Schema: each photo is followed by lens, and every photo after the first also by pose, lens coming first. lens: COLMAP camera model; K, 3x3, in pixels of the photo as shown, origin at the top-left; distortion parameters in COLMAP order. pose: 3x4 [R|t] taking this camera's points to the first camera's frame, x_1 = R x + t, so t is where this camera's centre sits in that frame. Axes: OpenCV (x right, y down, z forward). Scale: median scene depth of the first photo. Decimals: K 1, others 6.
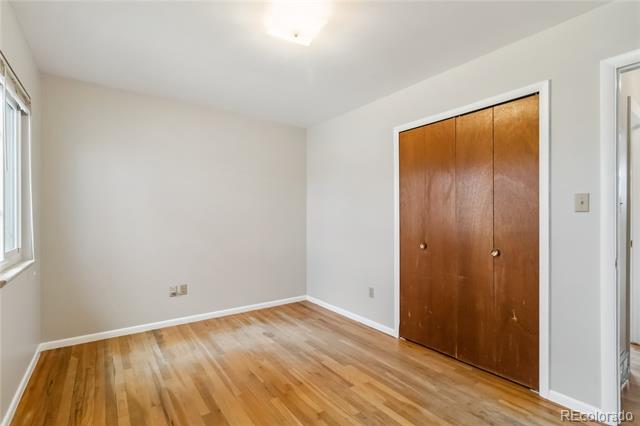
lens RADIAL K [[301.3, 0, 320.8], [0, 301.3, 216.0], [0, 0, 1]] dist [0.002908, -0.000381]
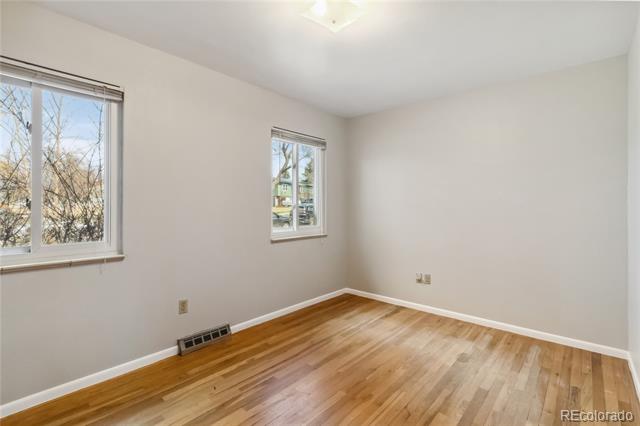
lens RADIAL K [[301.3, 0, 321.3], [0, 301.3, 207.8], [0, 0, 1]] dist [0.002908, -0.000381]
pose [[0.225597, 0.003316, -0.974215, 0.470566], [-0.003594, 0.999990, 0.002572, -0.000008], [0.974214, 0.002921, 0.225606, 0.421476]]
